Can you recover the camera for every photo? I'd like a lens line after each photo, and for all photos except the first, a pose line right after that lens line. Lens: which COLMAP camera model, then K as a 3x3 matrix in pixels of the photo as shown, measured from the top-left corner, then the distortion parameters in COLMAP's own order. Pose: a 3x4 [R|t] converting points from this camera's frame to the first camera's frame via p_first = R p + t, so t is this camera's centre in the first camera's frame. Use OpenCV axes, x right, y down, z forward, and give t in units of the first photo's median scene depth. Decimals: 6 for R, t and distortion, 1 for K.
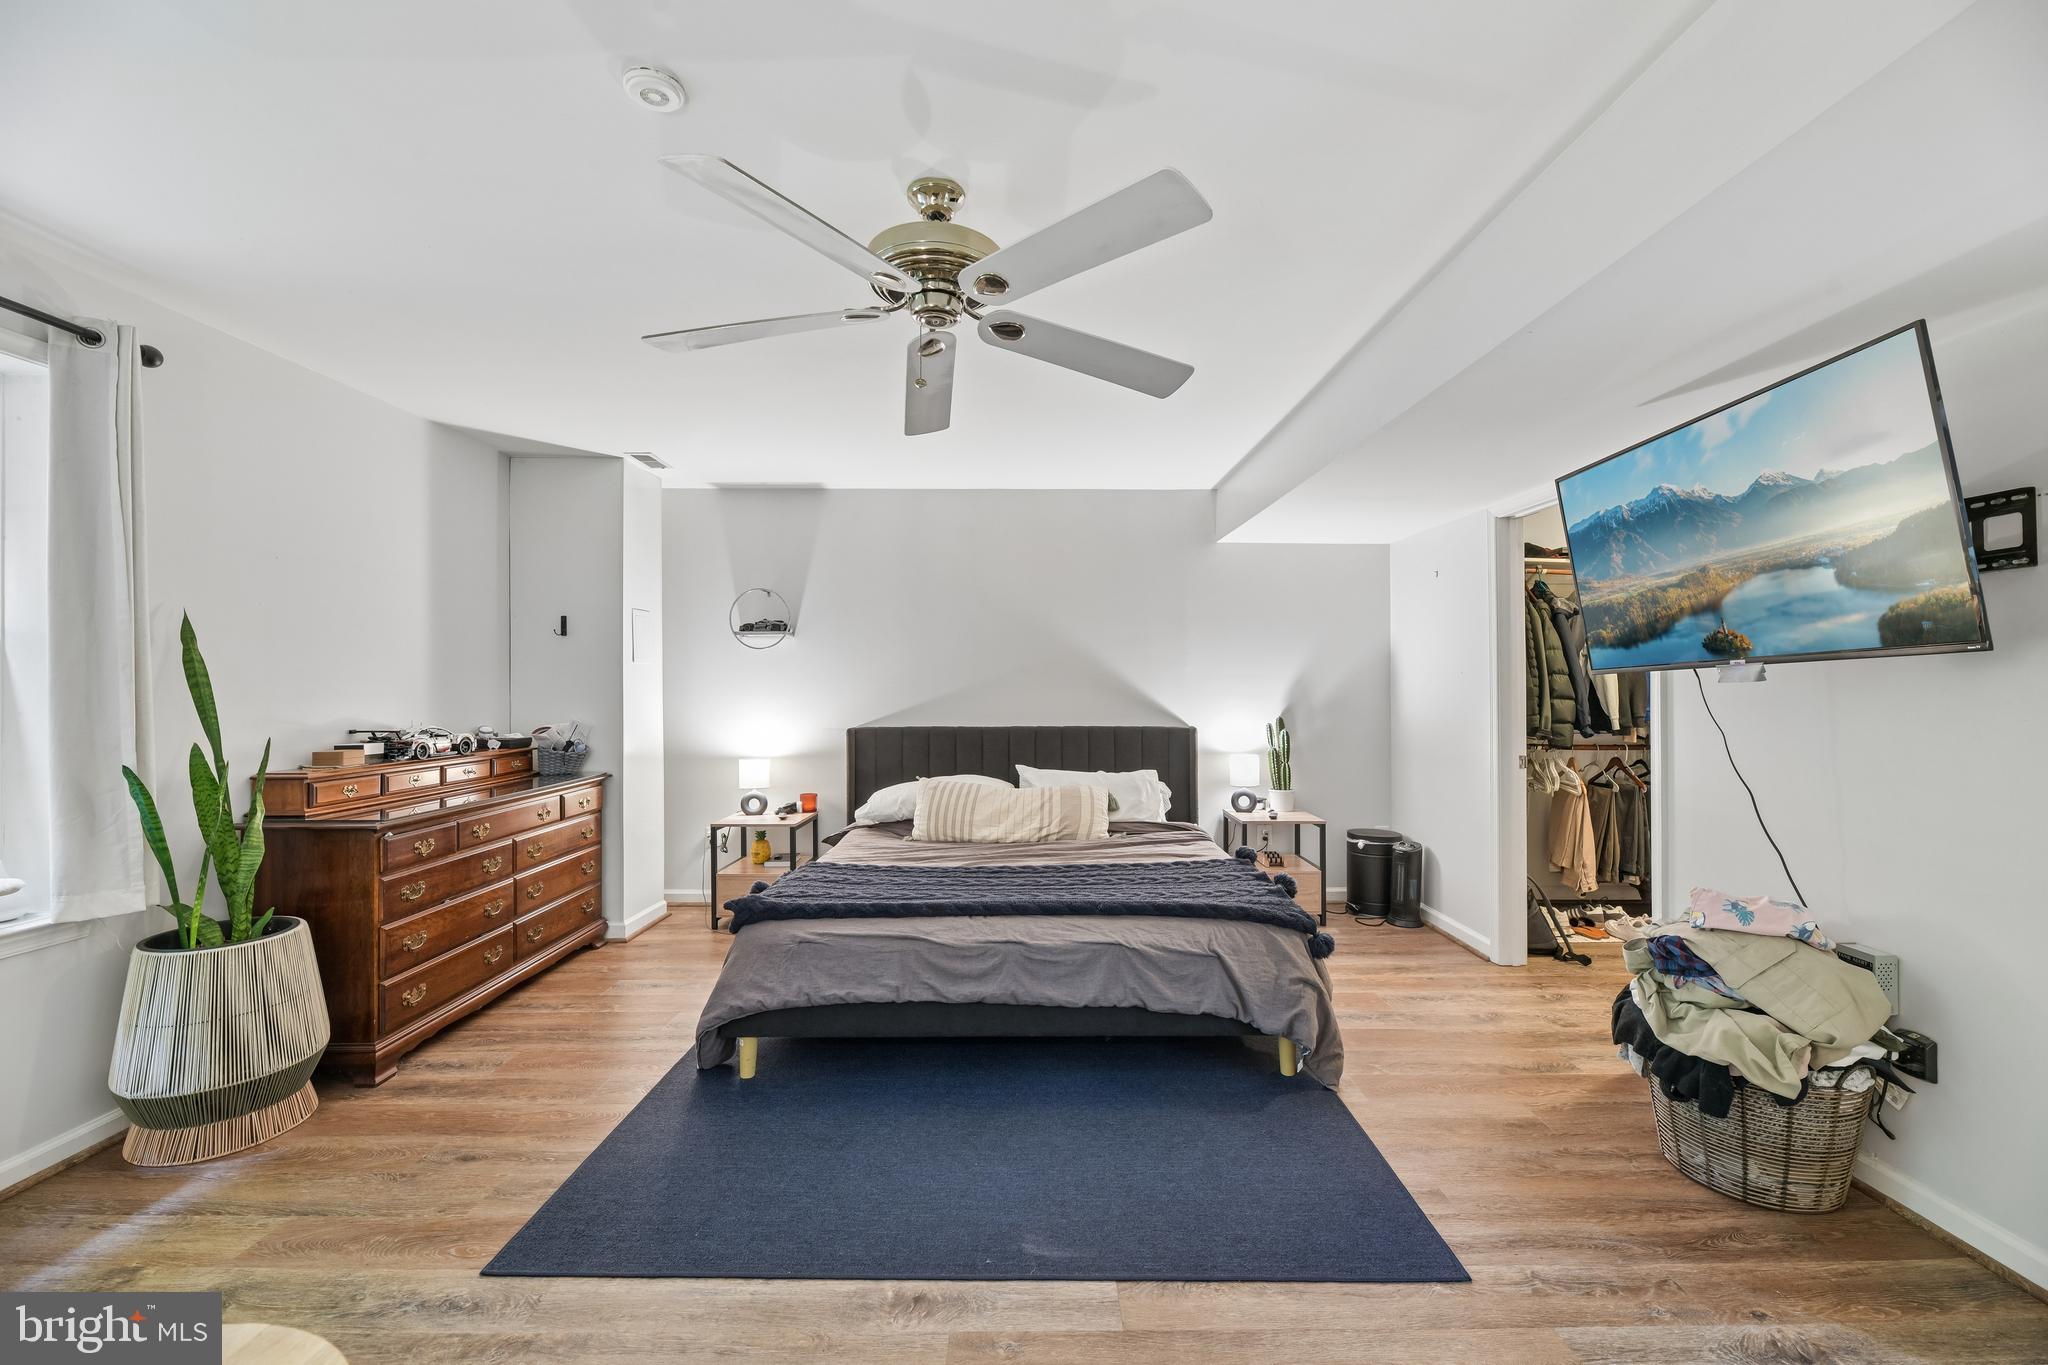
lens RADIAL K [[821.1, 0, 1064.5], [0, 821.1, 684.8], [0, 0, 1]] dist [-0.001577, -0.002841]
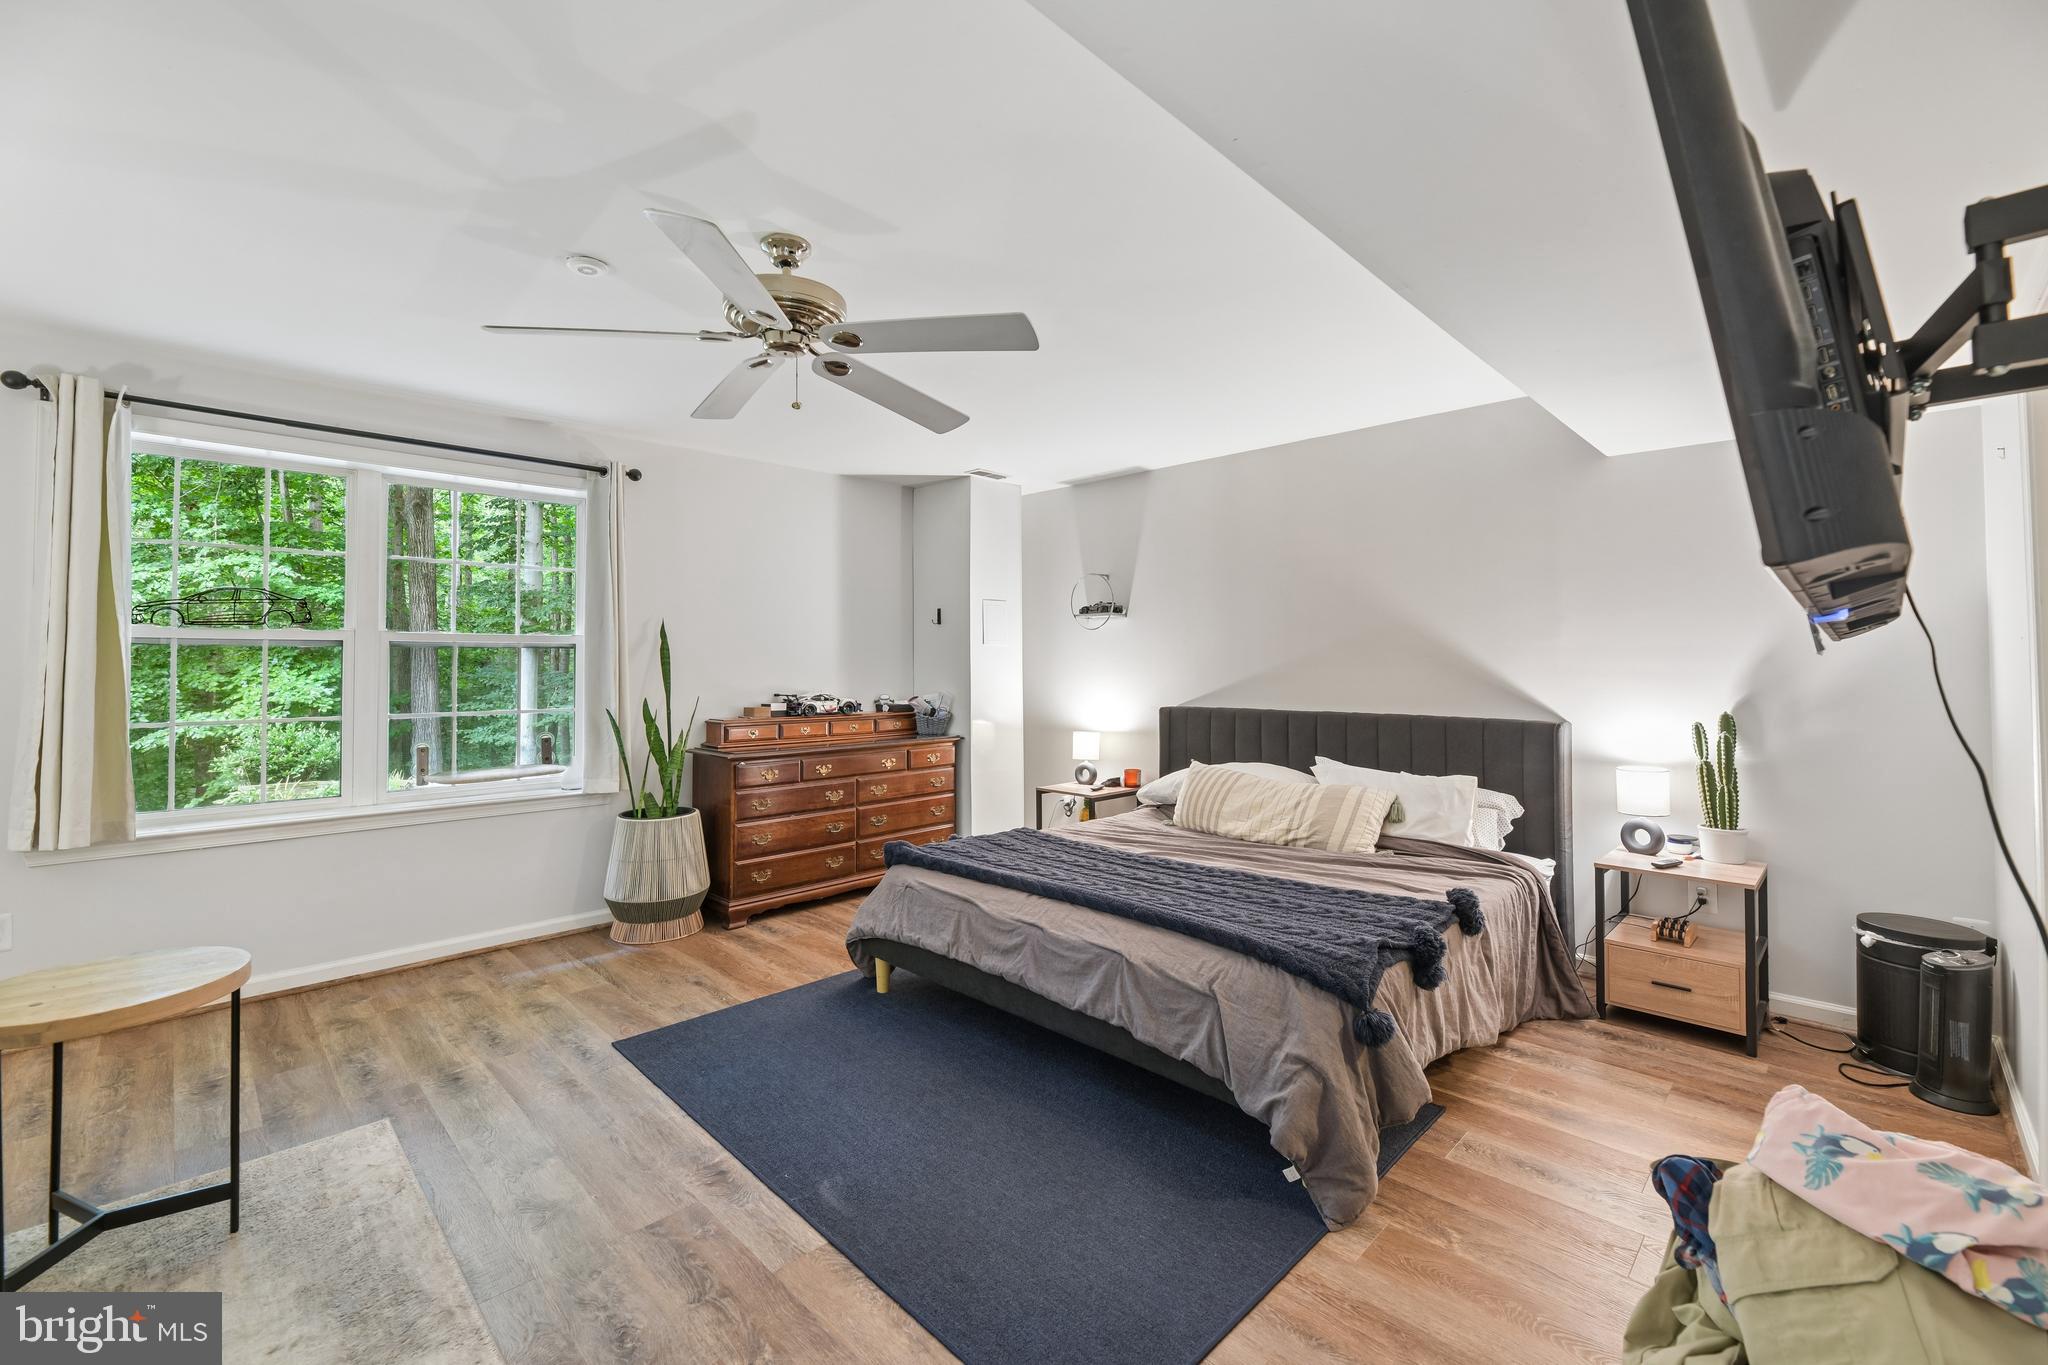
lens RADIAL K [[875.9, 0, 1053.6], [0, 875.9, 649.8], [0, 0, 1]] dist [0.004754, -0.004210]
pose [[0.700360, -0.011864, -0.713692, 0.585398], [0.000256, 0.999866, -0.016370, 0.001297], [0.713790, 0.011282, 0.700269, 0.233270]]
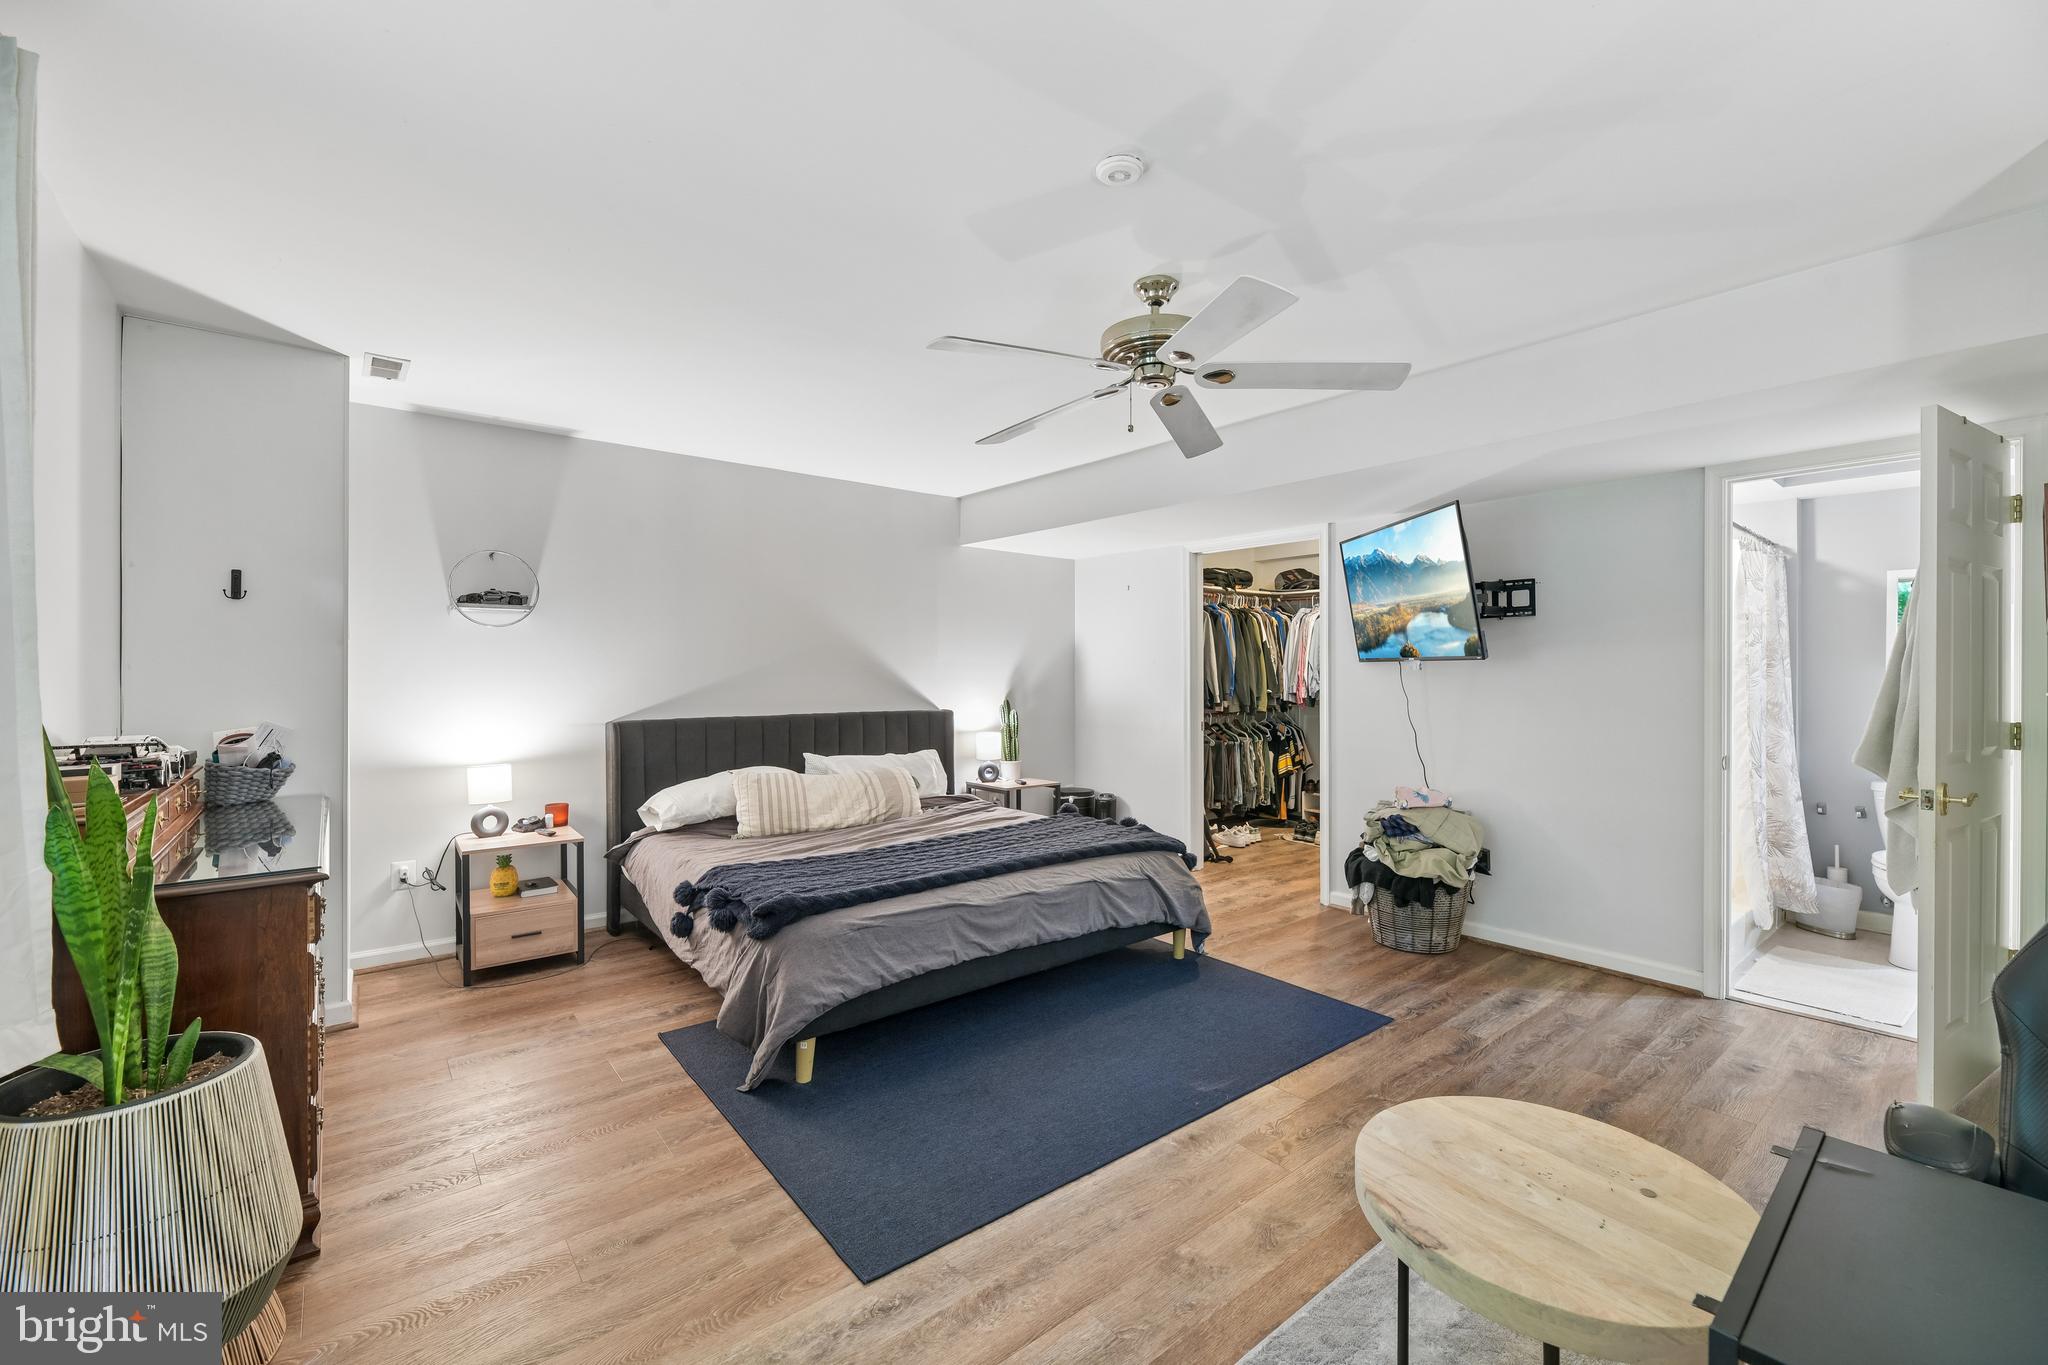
lens RADIAL K [[816.3, 0, 1063.1], [0, 816.3, 673.1], [0, 0, 1]] dist [-0.003824, -0.000410]
pose [[0.779928, -0.001150, 0.625868, -0.621157], [0.000924, 0.999999, 0.000687, 0.001851], [-0.625869, 0.000042, 0.779928, 0.059305]]
